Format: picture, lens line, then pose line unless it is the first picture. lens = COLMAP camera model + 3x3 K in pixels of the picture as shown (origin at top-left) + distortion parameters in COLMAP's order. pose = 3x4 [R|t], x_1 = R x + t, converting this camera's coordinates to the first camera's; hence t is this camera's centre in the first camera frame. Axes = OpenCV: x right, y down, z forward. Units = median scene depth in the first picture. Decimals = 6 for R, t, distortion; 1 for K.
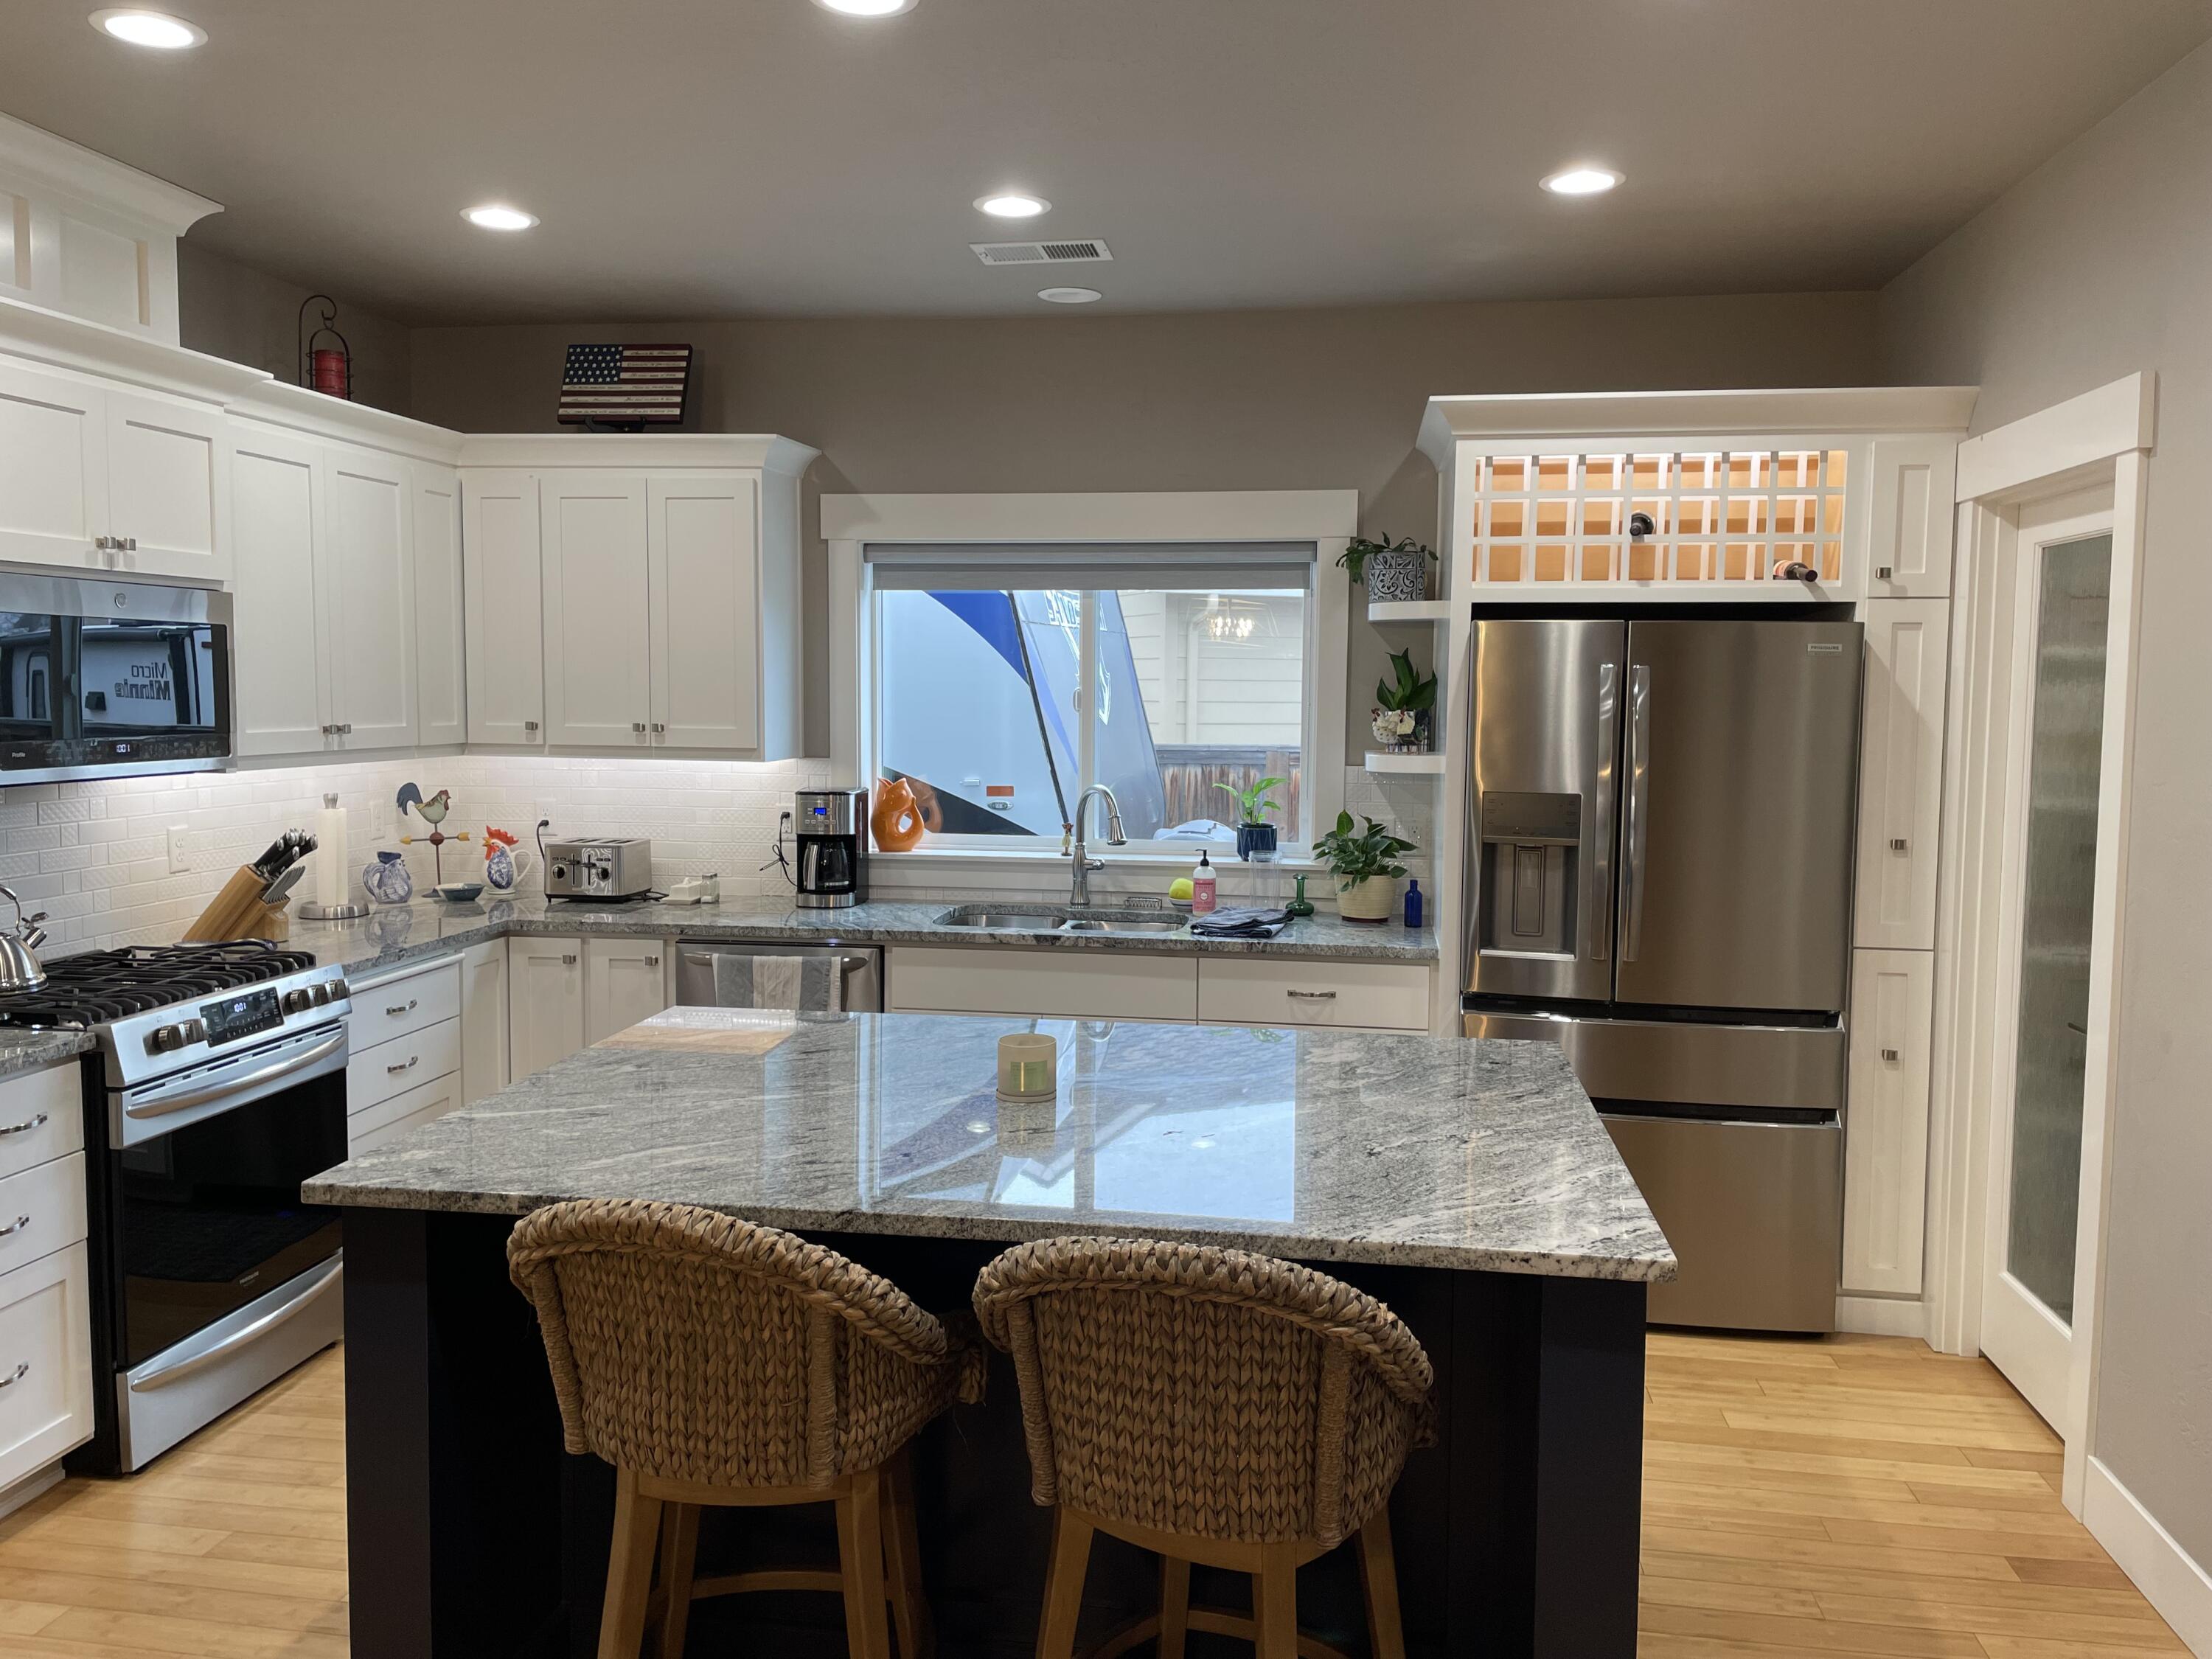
lens RADIAL K [[1663.1, 0, 1102.8], [0, 1663.1, 803.7], [0, 0, 1]] dist [0.095600, -0.112477]
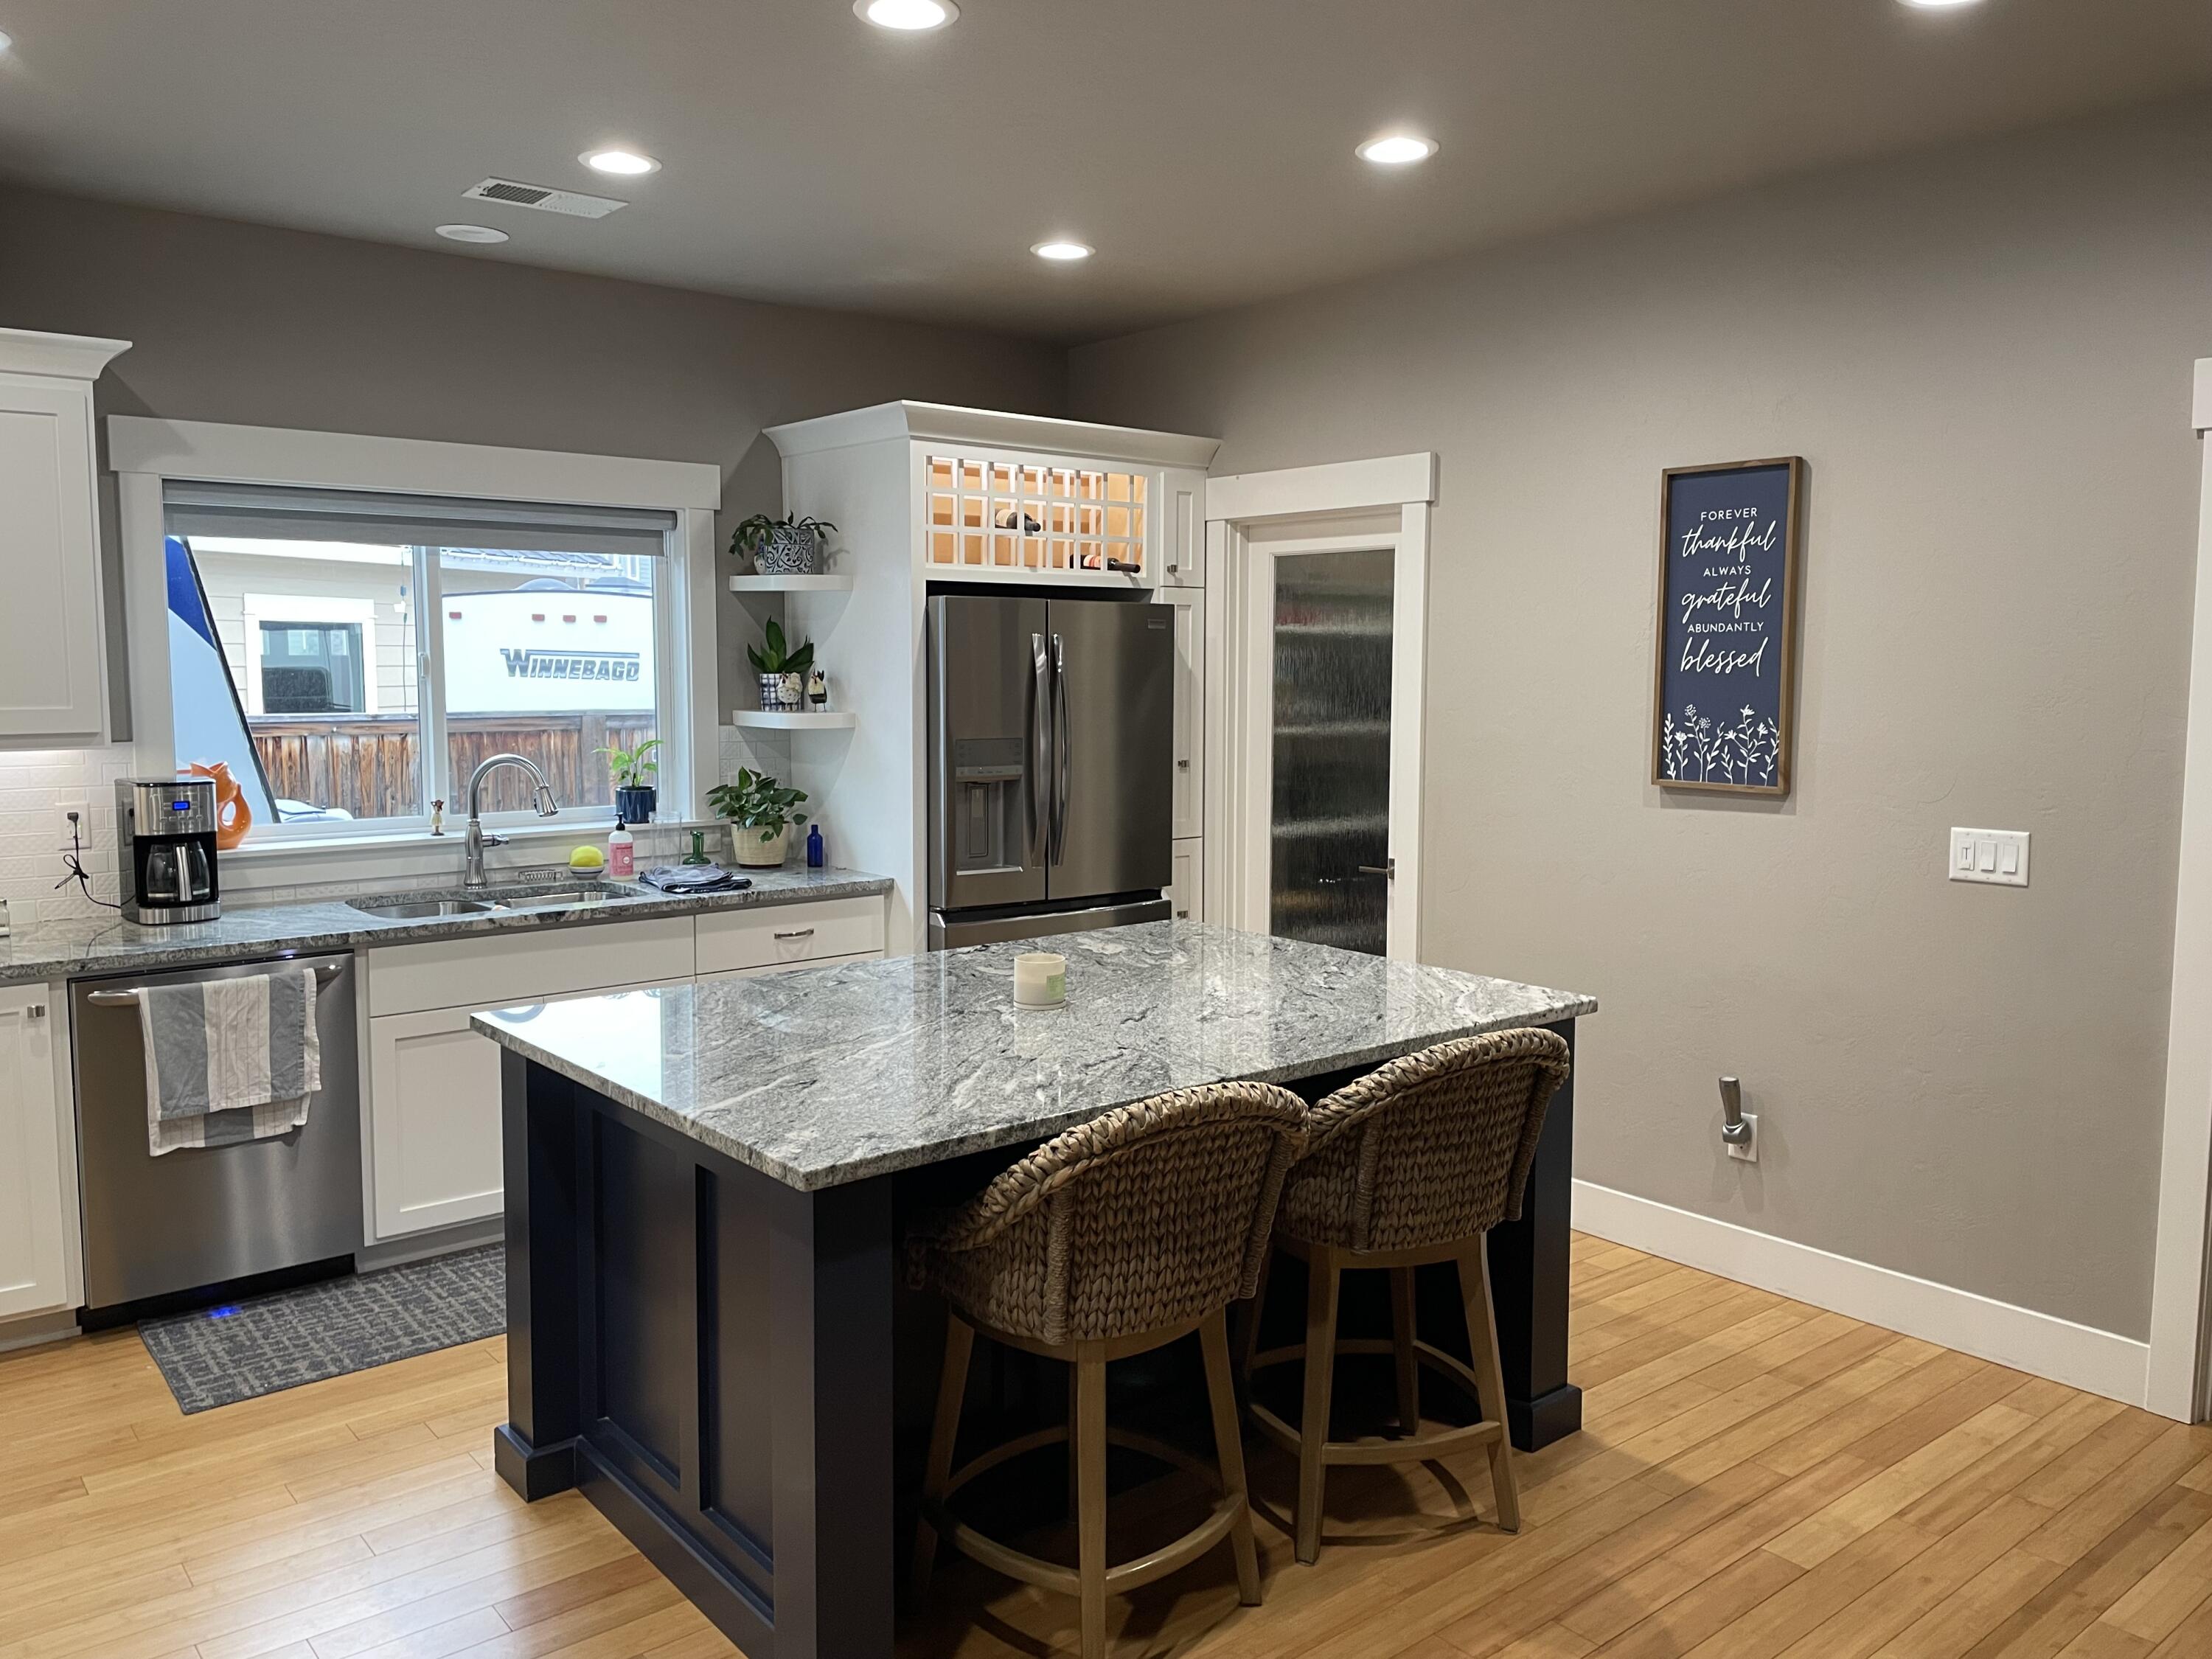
lens RADIAL K [[1663.1, 0, 1109.9], [0, 1663.1, 790.6], [0, 0, 1]] dist [0.095600, -0.112477]
pose [[0.668872, -0.068823, 0.740185, -0.532124], [0.056705, 0.997528, 0.041509, -0.012801], [-0.741212, 0.014208, 0.671121, 0.109385]]
